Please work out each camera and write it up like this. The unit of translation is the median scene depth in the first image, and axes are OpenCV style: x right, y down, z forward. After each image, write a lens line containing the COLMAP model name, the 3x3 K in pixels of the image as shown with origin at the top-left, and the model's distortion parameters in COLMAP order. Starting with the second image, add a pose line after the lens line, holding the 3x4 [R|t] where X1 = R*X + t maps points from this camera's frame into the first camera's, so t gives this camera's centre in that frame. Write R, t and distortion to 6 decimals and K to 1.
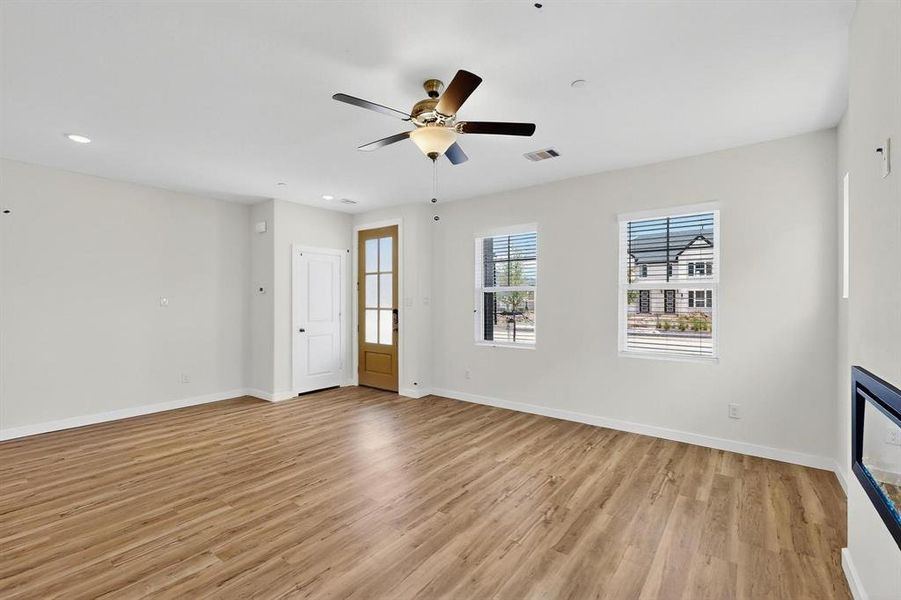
lens RADIAL K [[392.9, 0, 454.1], [0, 392.9, 300.3], [0, 0, 1]] dist [0.003490, -0.001630]
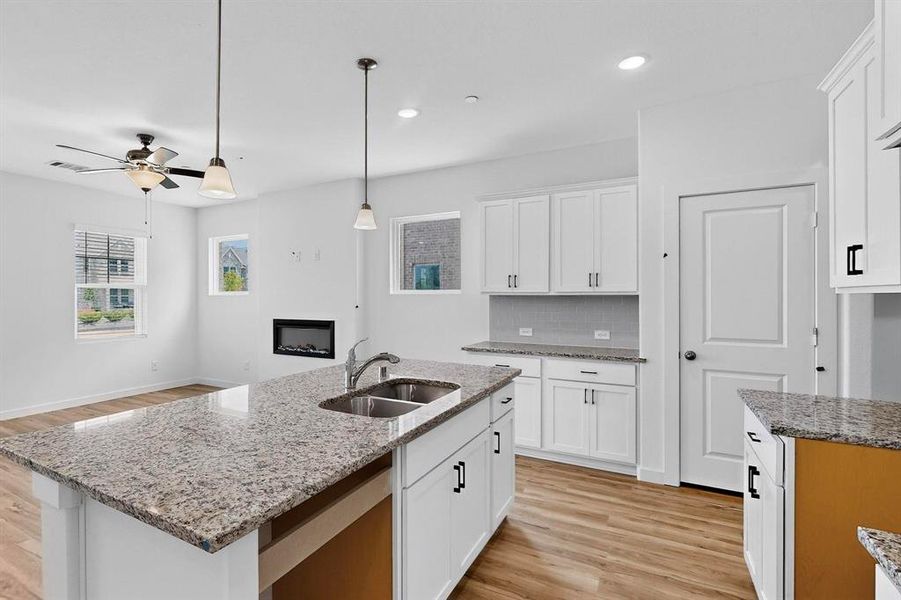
lens RADIAL K [[441.3, 0, 403.5], [0, 441.3, 295.1], [0, 0, 1]] dist [-0.004249, 0.000650]
pose [[-0.124499, 0.002311, 0.992217, -1.110175], [0.000635, 0.999997, -0.002250, -0.000883], [-0.992219, 0.000350, -0.124501, 0.207217]]
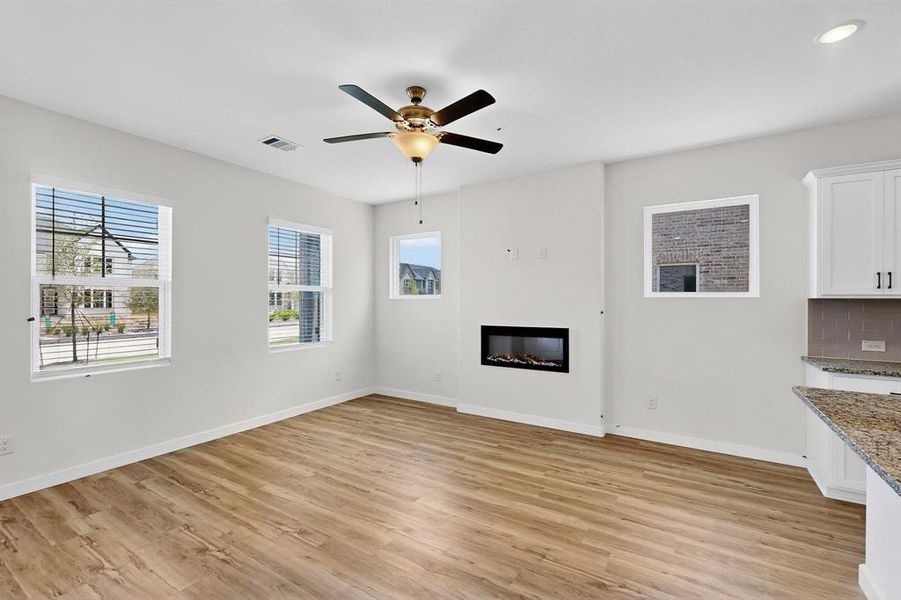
lens RADIAL K [[392.9, 0, 446.8], [0, 392.9, 300.1], [0, 0, 1]] dist [0.003490, -0.001630]
pose [[-0.081919, -0.000138, 0.996639, -0.728951], [-0.000865, 1.000000, 0.000067, 0.000615], [-0.996639, -0.000856, -0.081919, 0.671202]]
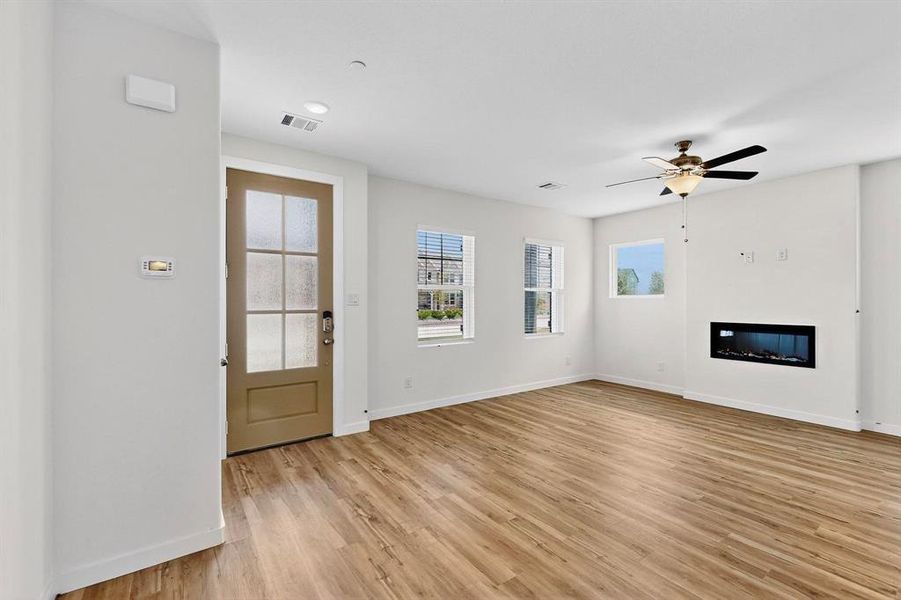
lens RADIAL K [[392.9, 0, 446.5], [0, 392.9, 300.3], [0, 0, 1]] dist [0.003490, -0.001630]
pose [[0.306935, -0.000901, 0.951730, -1.093838], [-0.002531, 0.999995, 0.001763, 0.003794], [-0.951727, -0.002950, 0.306932, 0.915214]]
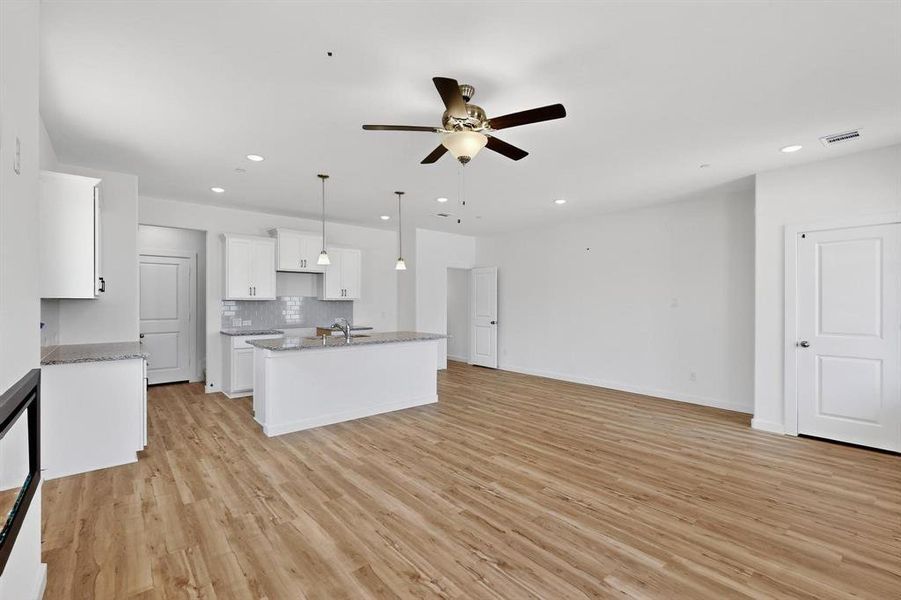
lens RADIAL K [[392.9, 0, 448.2], [0, 392.9, 302.3], [0, 0, 1]] dist [0.003490, -0.001630]
pose [[-0.211434, 0.001071, -0.977392, 0.640217], [-0.002011, 0.999997, 0.001531, 0.001508], [0.977390, 0.002289, -0.211432, 0.786622]]
